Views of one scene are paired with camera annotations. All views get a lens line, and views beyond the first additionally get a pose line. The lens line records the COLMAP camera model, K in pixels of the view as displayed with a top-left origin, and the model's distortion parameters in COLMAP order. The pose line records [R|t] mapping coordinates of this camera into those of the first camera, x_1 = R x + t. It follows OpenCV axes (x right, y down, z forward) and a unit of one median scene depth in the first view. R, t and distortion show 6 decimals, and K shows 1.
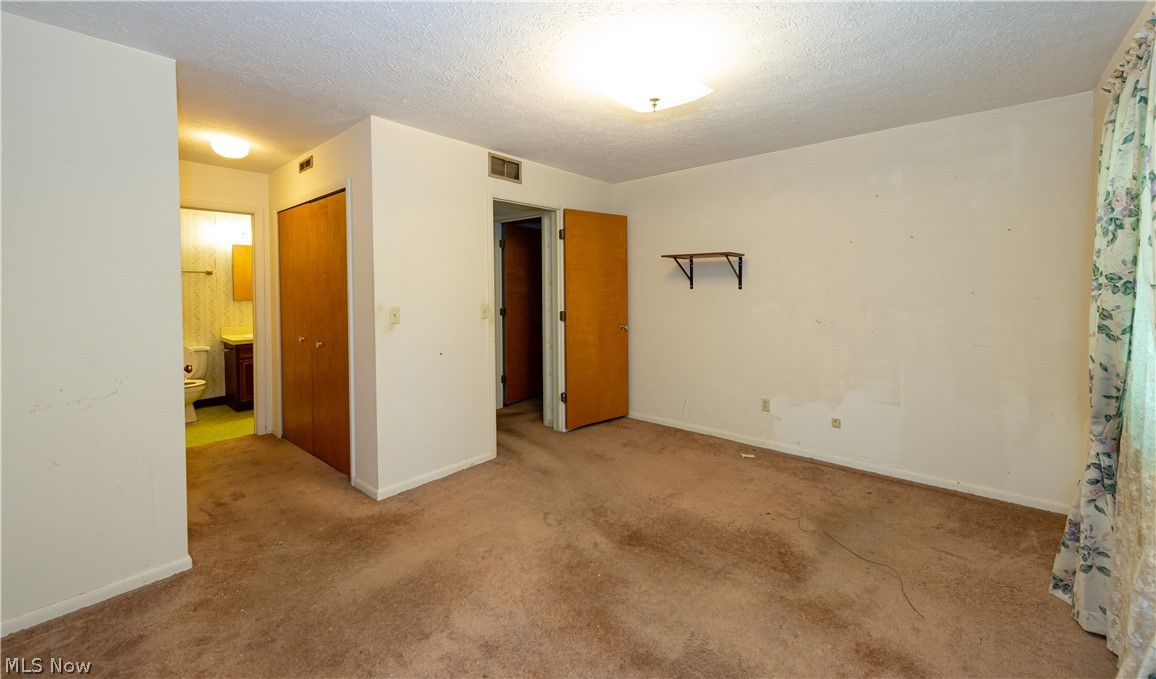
lens RADIAL K [[449.3, 0, 580.4], [0, 449.3, 298.4], [0, 0, 1]] dist [-0.001177, -0.000132]
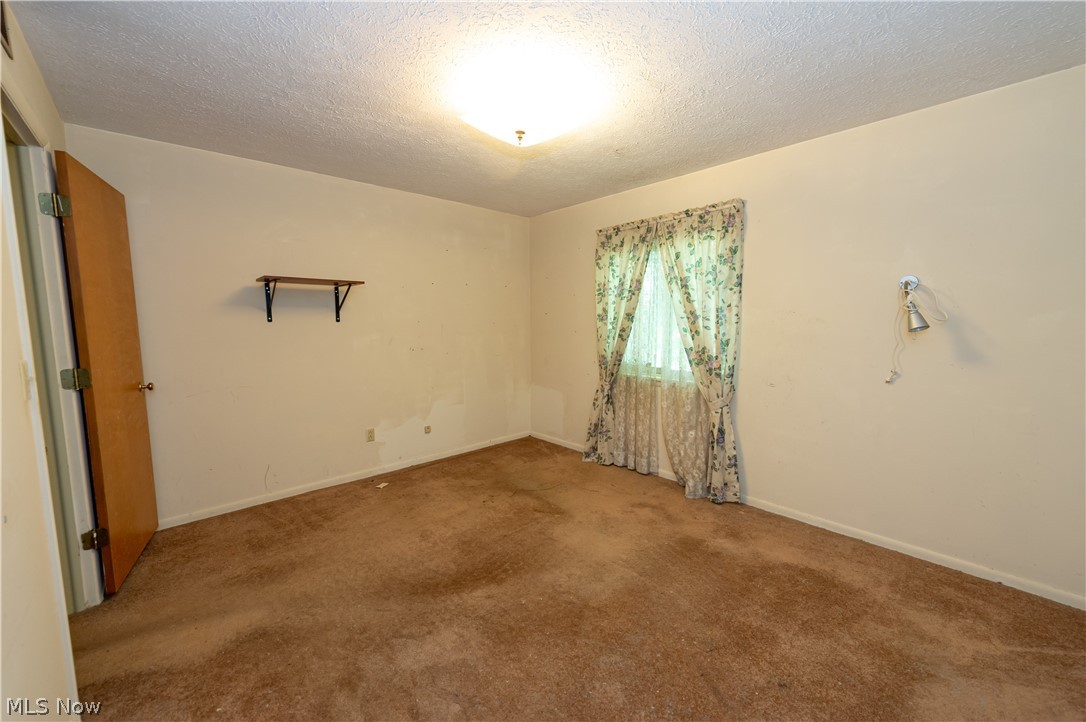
lens RADIAL K [[424.2, 0, 546.2], [0, 424.2, 363.3], [0, 0, 1]] dist [0.003017, 0.000177]
pose [[0.104379, -0.098966, 0.989601, -0.497125], [0.029438, 0.994908, 0.096391, -0.007777], [-0.994102, 0.019071, 0.106761, 0.501722]]
